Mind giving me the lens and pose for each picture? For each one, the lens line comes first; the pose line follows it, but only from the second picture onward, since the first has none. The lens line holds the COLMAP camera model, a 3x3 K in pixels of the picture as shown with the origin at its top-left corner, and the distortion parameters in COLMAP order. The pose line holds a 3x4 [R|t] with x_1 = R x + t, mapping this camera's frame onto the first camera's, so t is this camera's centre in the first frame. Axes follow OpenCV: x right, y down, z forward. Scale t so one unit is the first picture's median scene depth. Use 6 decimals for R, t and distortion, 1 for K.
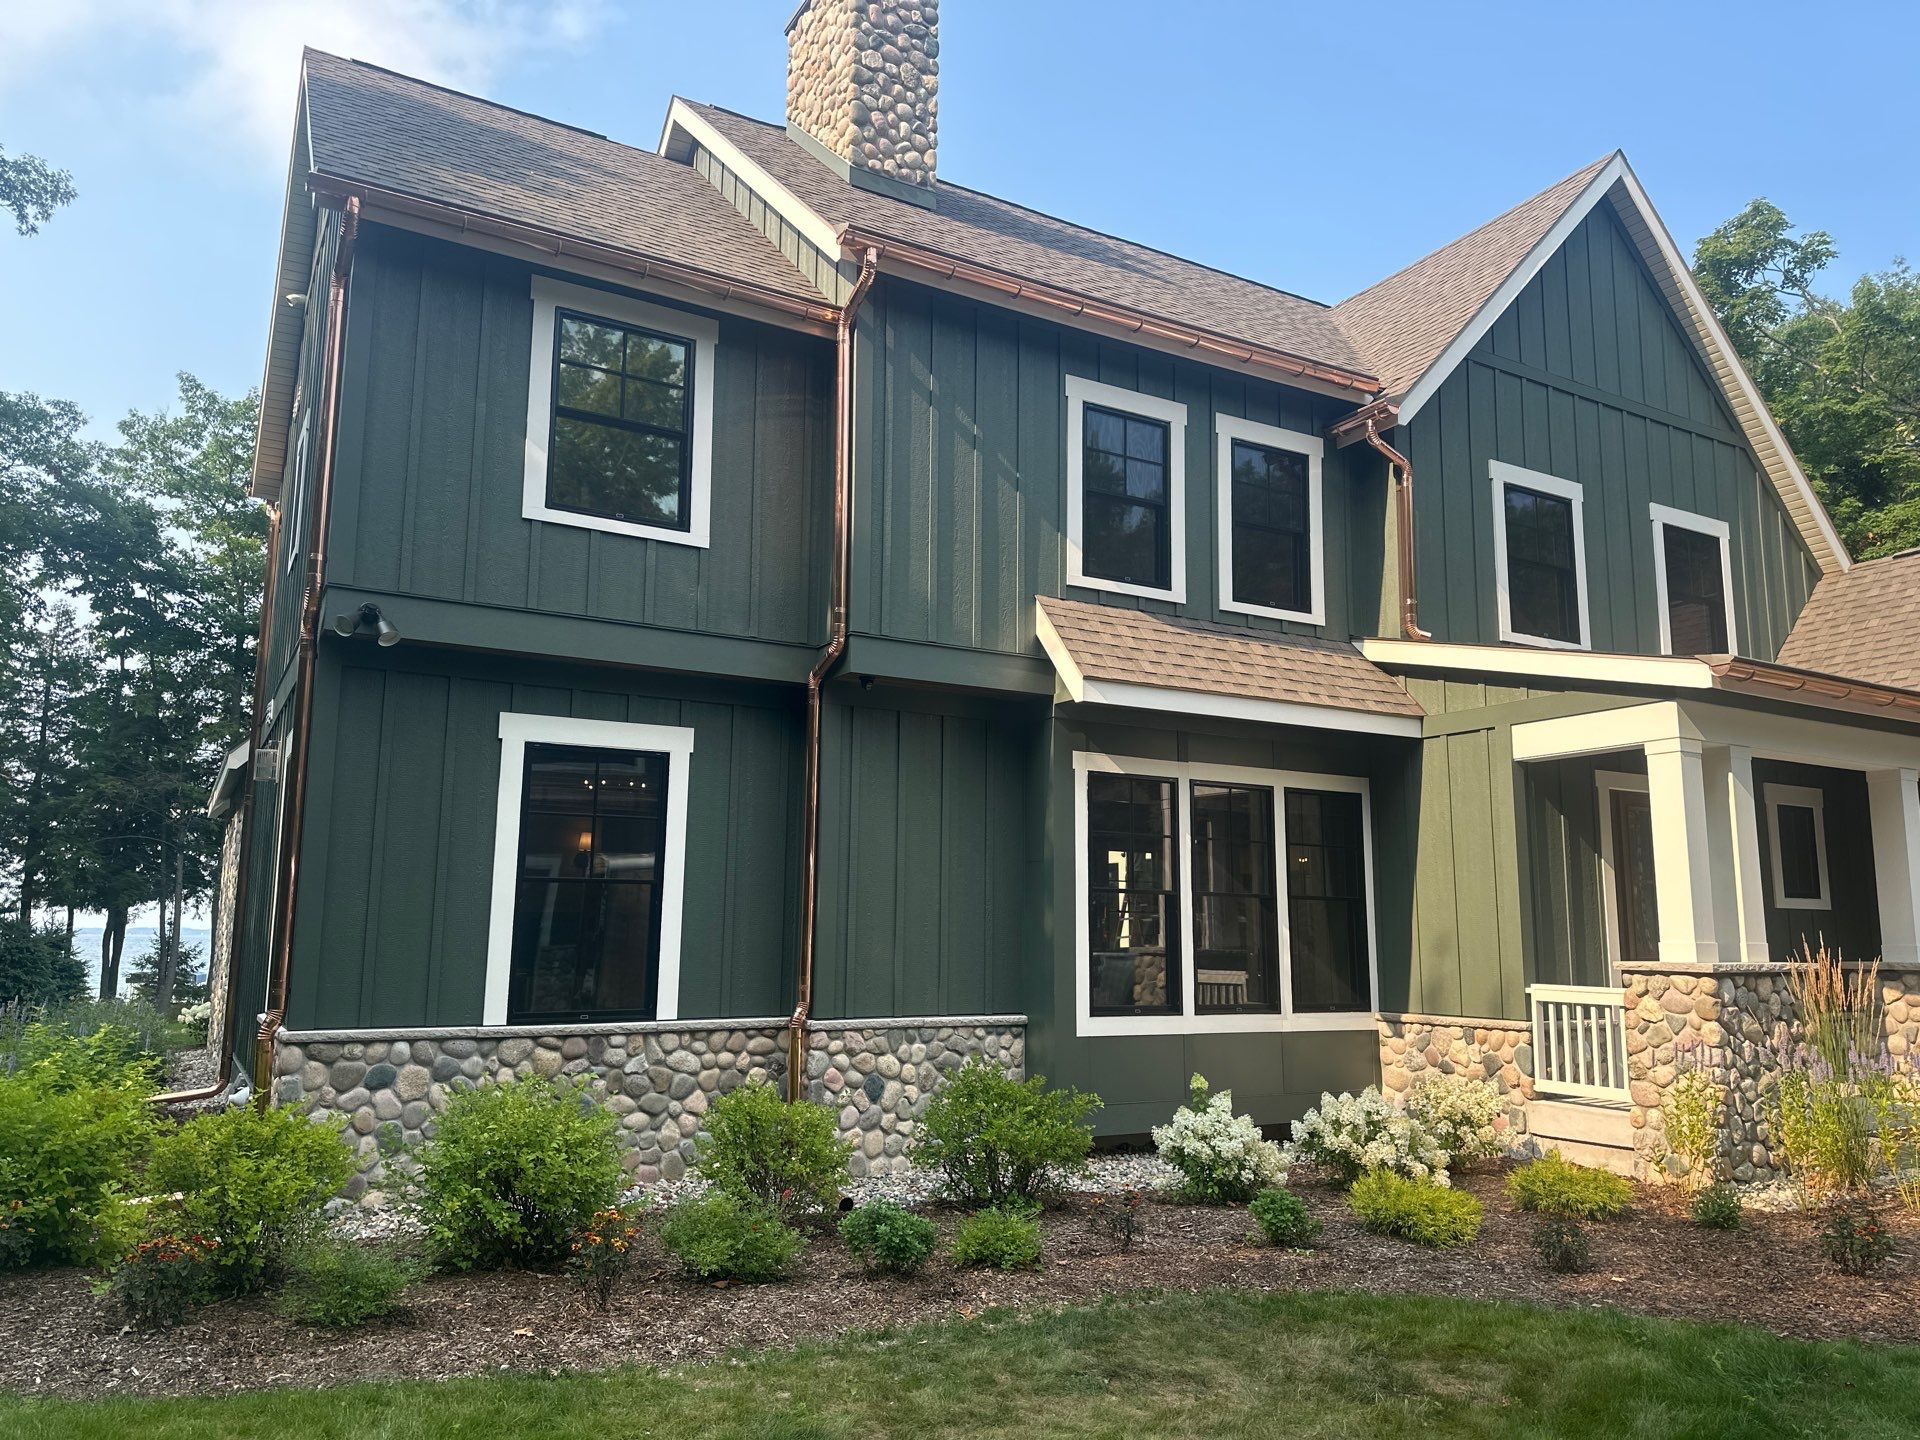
lens RADIAL K [[1354.0, 0, 963.4], [0, 1354.0, 723.8], [0, 0, 1]] dist [0.020172, -0.002686]
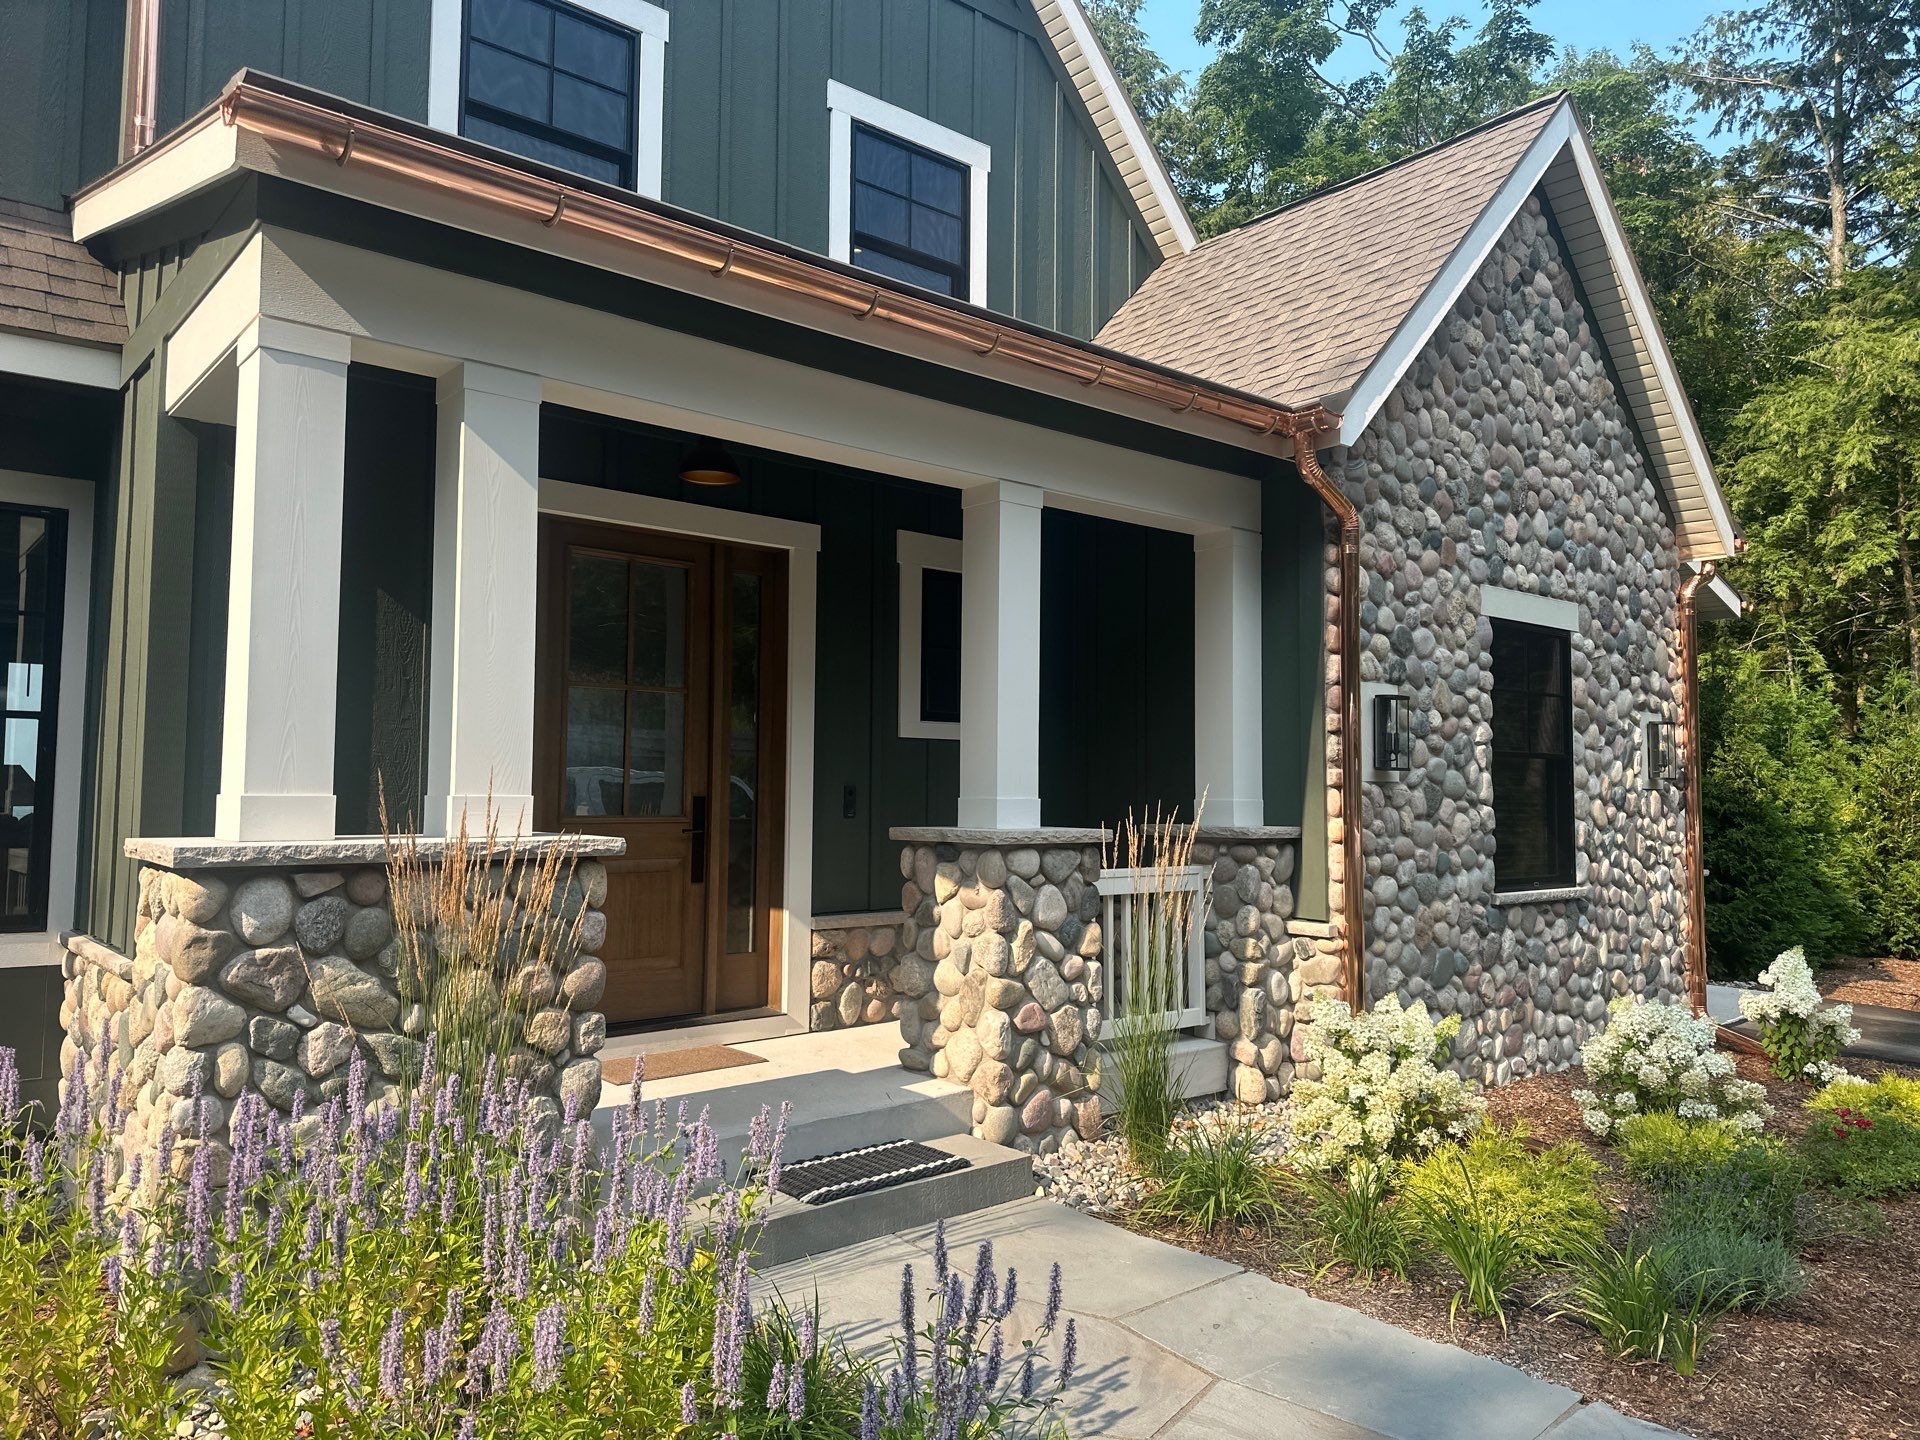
lens RADIAL K [[1354.0, 0, 958.9], [0, 1354.0, 715.8], [0, 0, 1]] dist [0.020172, -0.002686]
pose [[0.984480, 0.007935, 0.175319, 0.588822], [-0.024968, 0.995148, 0.095167, 0.077940], [-0.173714, -0.098067, 0.979901, 0.474198]]
